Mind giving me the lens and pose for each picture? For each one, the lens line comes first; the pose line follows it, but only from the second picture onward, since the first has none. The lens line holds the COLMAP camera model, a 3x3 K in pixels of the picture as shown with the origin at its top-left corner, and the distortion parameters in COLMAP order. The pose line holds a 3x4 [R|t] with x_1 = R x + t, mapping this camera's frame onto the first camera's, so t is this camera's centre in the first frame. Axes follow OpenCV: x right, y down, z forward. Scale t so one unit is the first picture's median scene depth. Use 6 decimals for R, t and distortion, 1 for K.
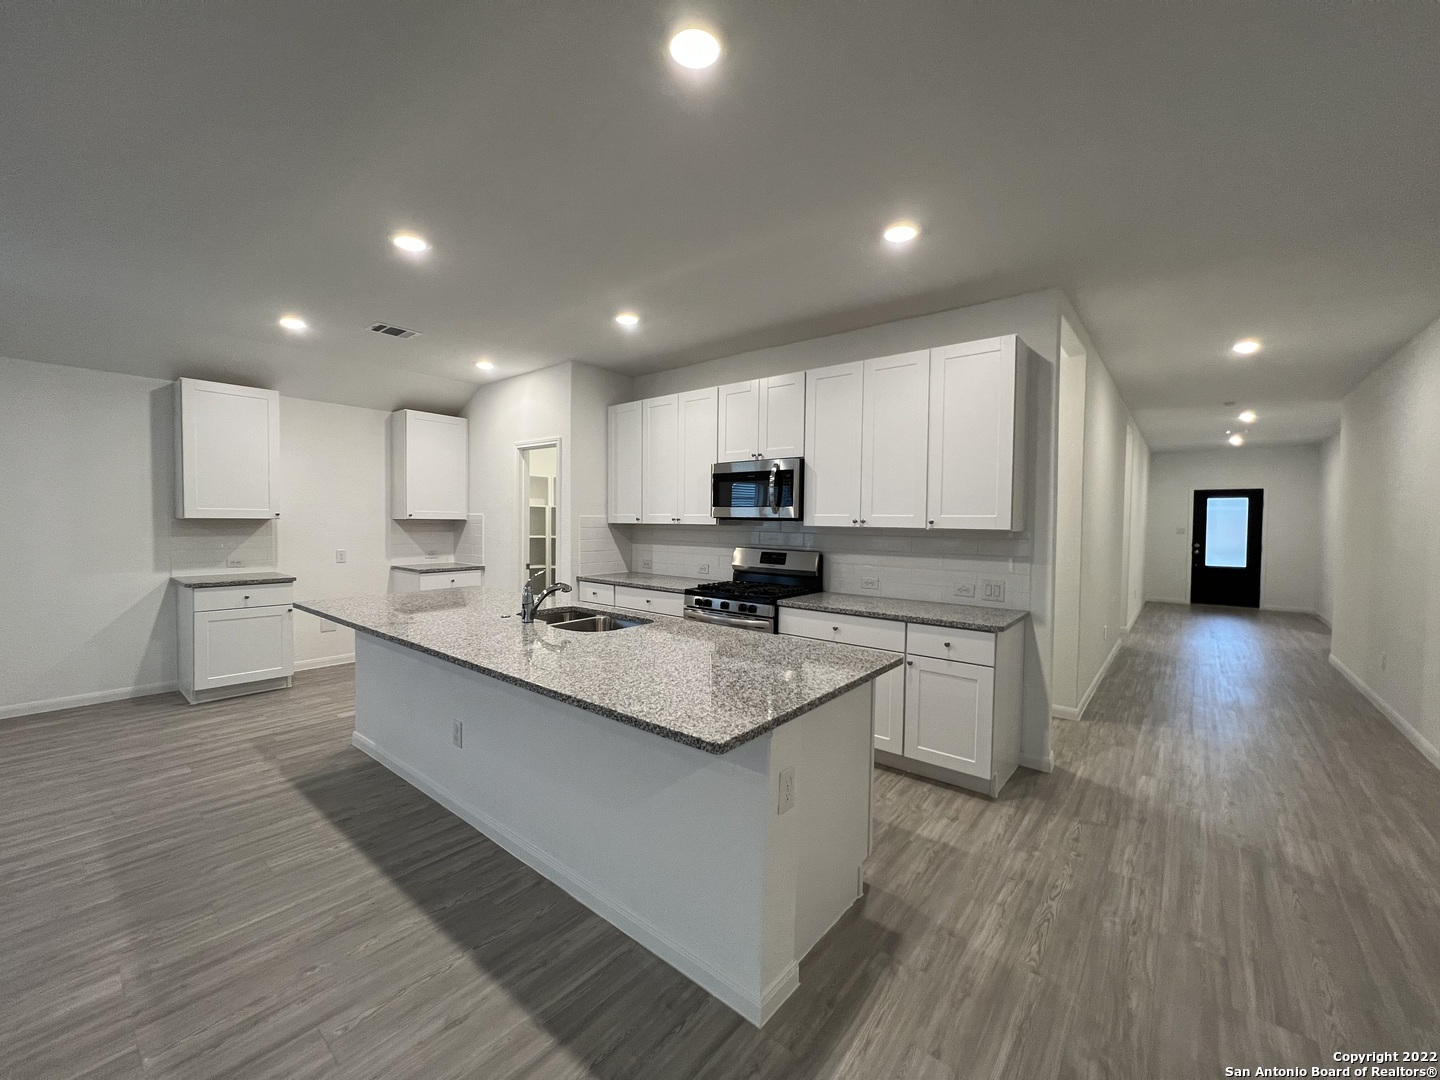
lens RADIAL K [[569.6, 0, 692.5], [0, 569.6, 541.8], [0, 0, 1]] dist [-0.000450, 0.000109]
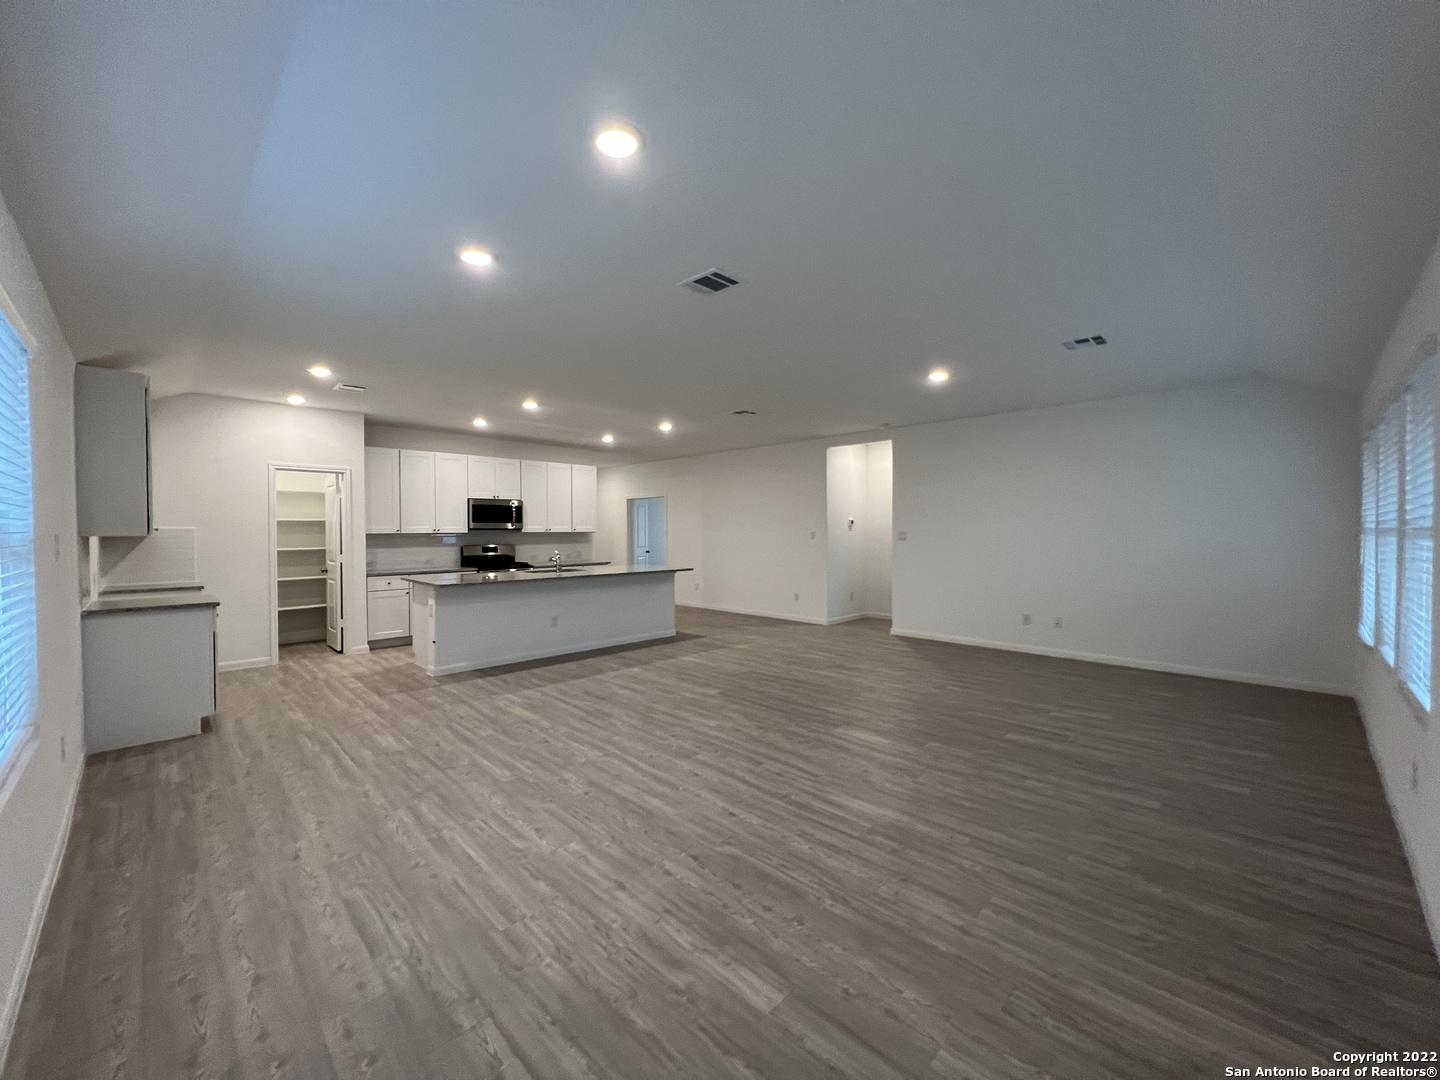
lens RADIAL K [[585.9, 0, 720.0], [0, 585.9, 540.0], [0, 0, 1]] dist [-0.001706, -0.000157]
pose [[0.092473, -0.025119, 0.995398, -1.924572], [0.042619, 0.998865, 0.021247, -0.013824], [-0.994803, 0.040458, 0.093439, 0.061574]]
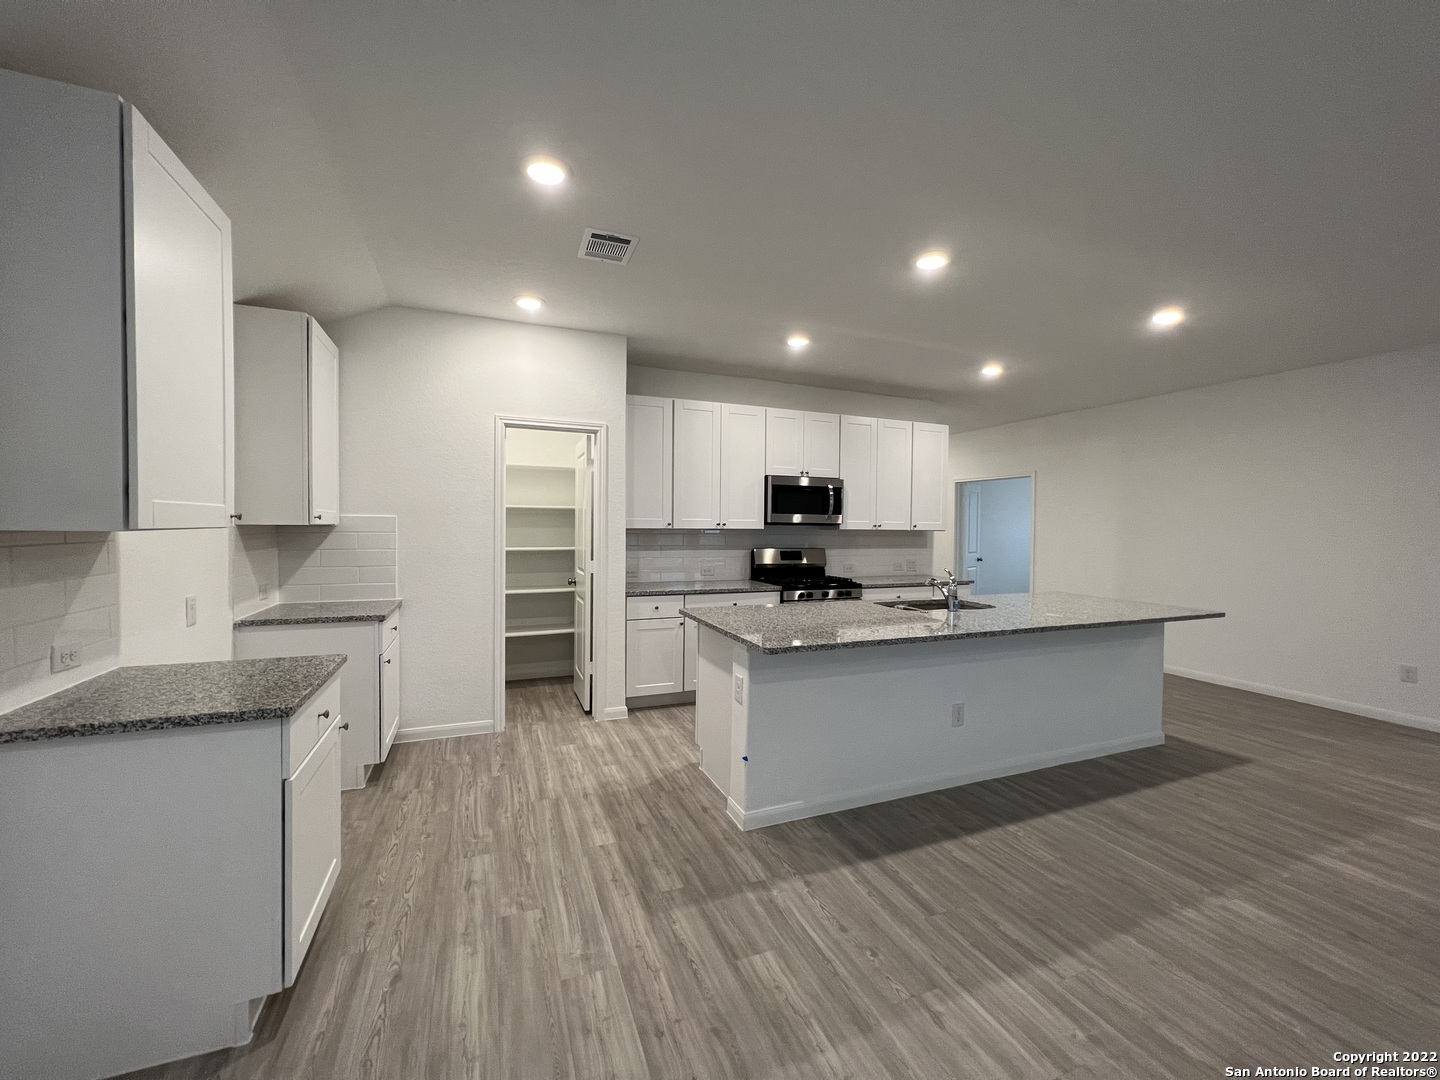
lens RADIAL K [[585.9, 0, 720.0], [0, 585.9, 540.0], [0, 0, 1]] dist [-0.001706, -0.000157]
pose [[0.459920, -0.026597, 0.887562, -1.171876], [0.028002, 0.999489, 0.015440, -0.032067], [-0.887519, 0.017753, 0.460430, 0.617323]]
